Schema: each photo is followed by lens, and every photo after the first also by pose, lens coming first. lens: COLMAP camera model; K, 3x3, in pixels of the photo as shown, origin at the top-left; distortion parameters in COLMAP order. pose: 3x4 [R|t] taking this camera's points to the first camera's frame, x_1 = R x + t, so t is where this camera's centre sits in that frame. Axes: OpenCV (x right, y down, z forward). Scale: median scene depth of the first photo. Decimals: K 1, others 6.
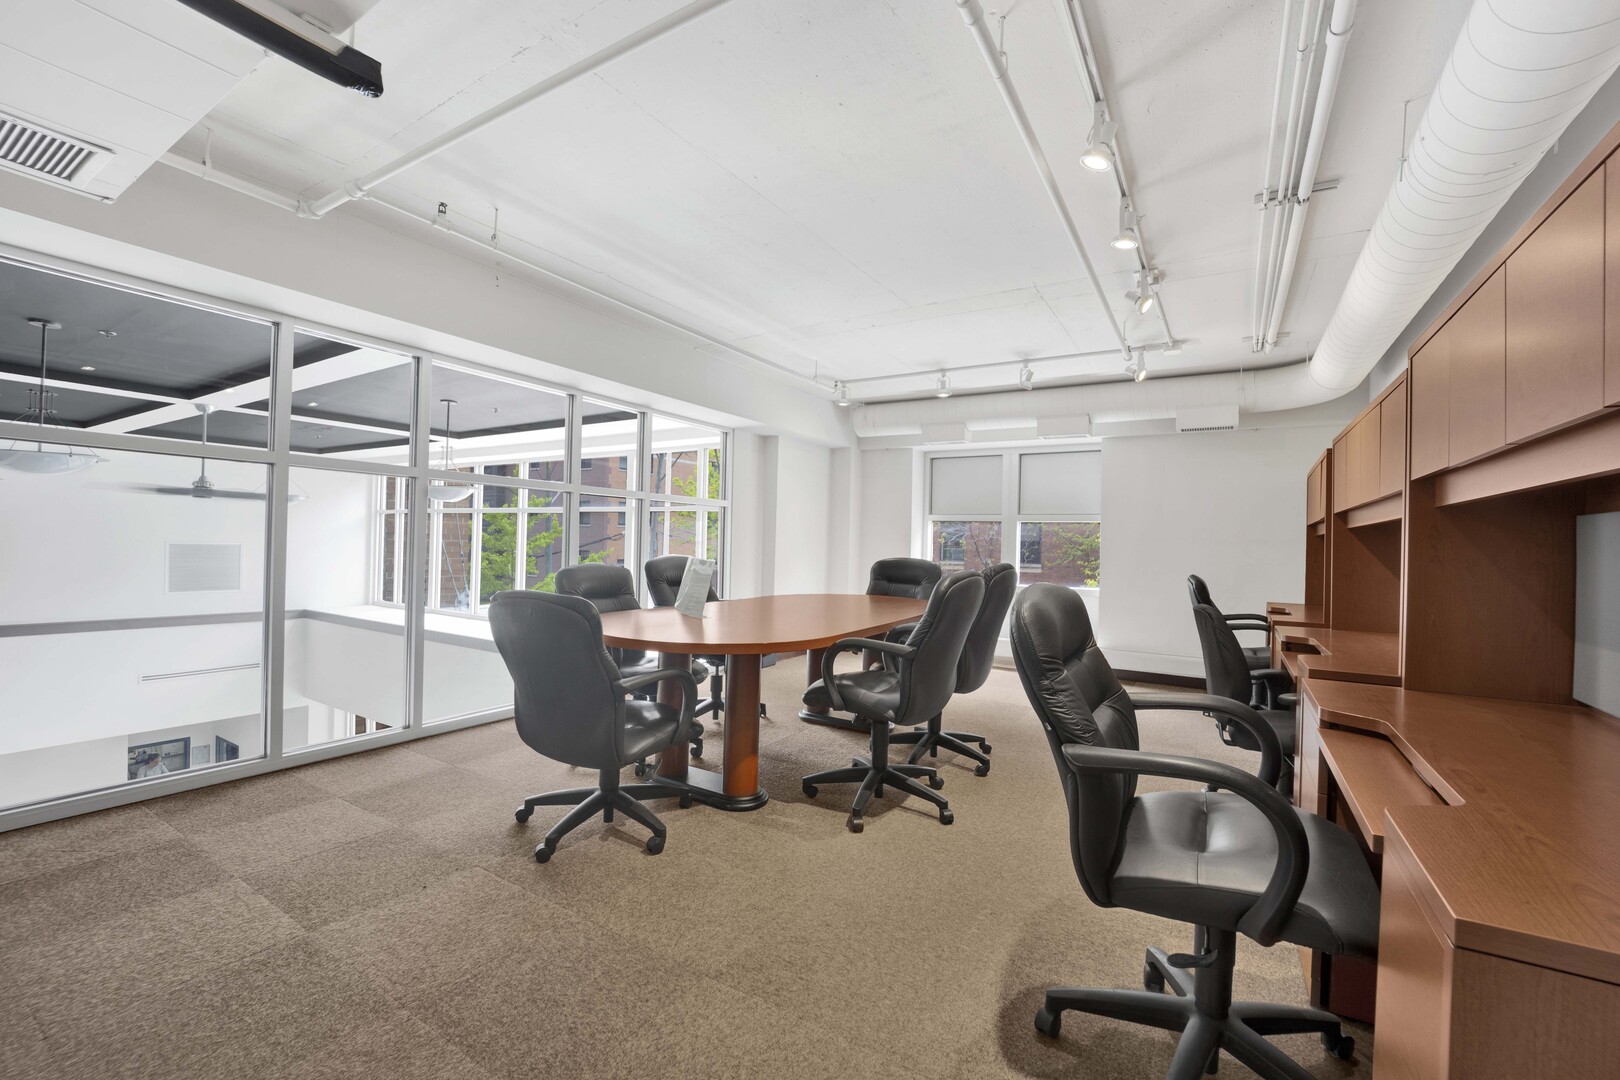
lens RADIAL K [[666.1, 0, 872.3], [0, 666.1, 543.8], [0, 0, 1]] dist [0.000069, 0.000007]
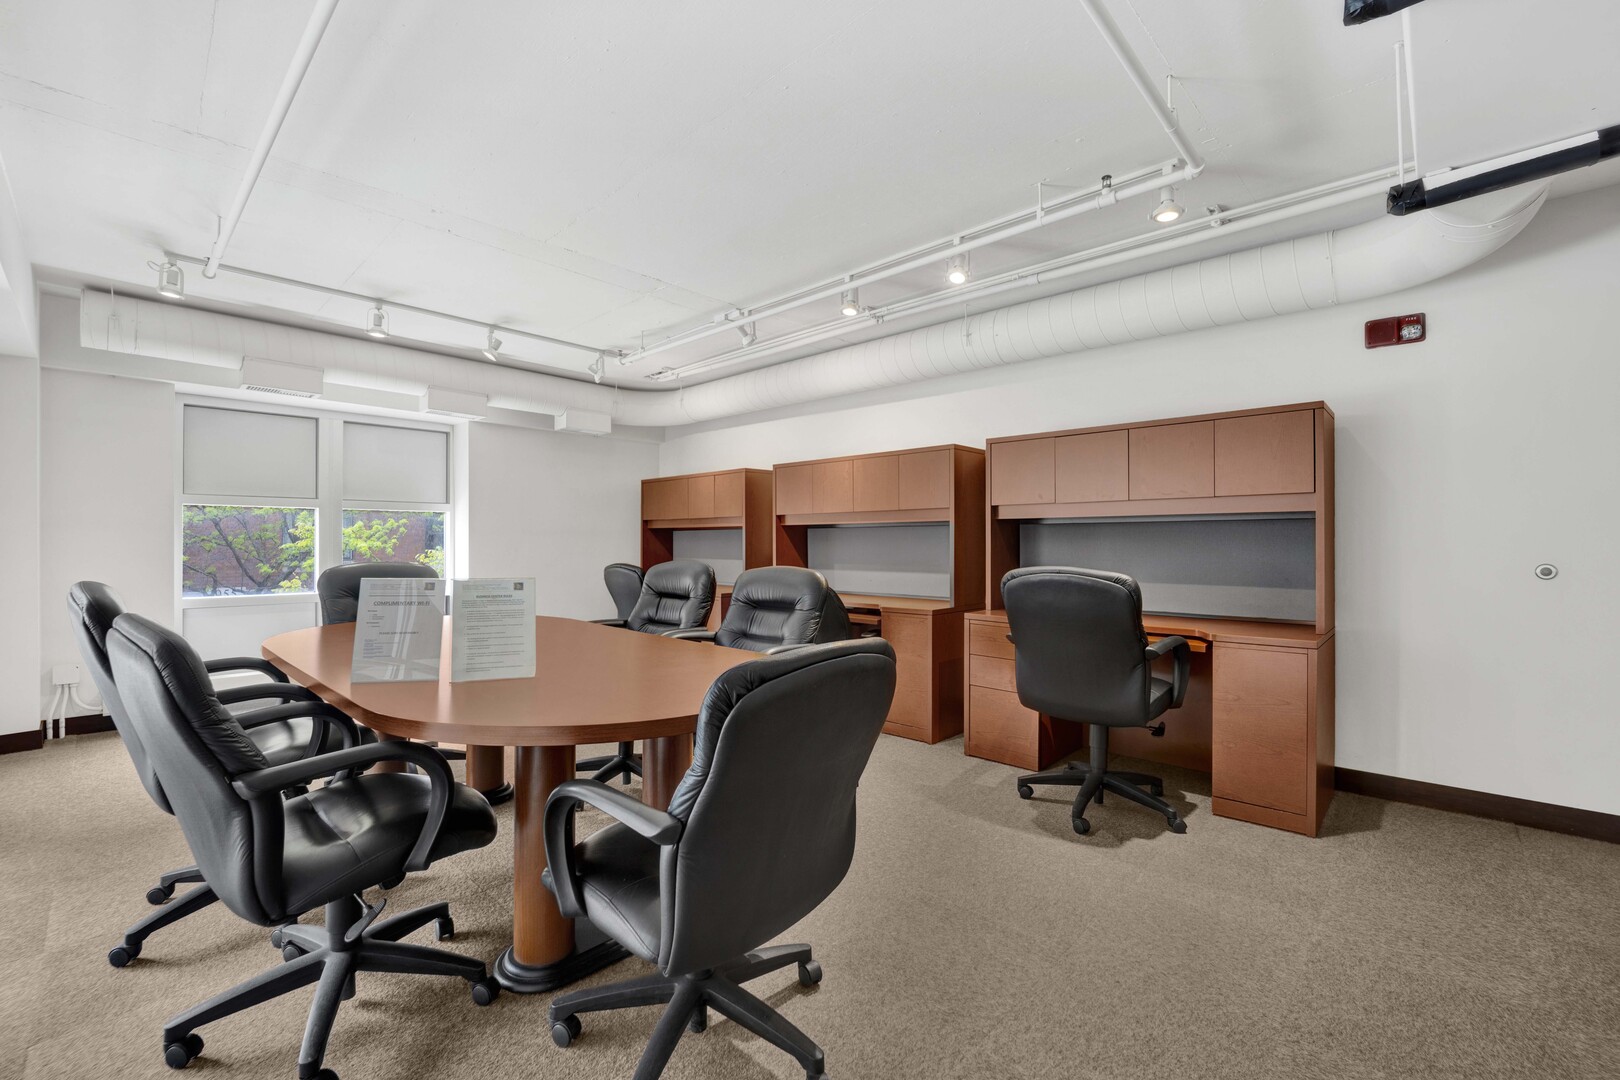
lens RADIAL K [[666.1, 0, 872.3], [0, 666.1, 543.8], [0, 0, 1]] dist [0.000069, 0.000007]
pose [[0.216791, -0.023027, 0.975946, -0.432811], [-0.002198, 0.999708, 0.024075, -0.022968], [-0.976216, -0.007364, 0.216677, 0.321533]]
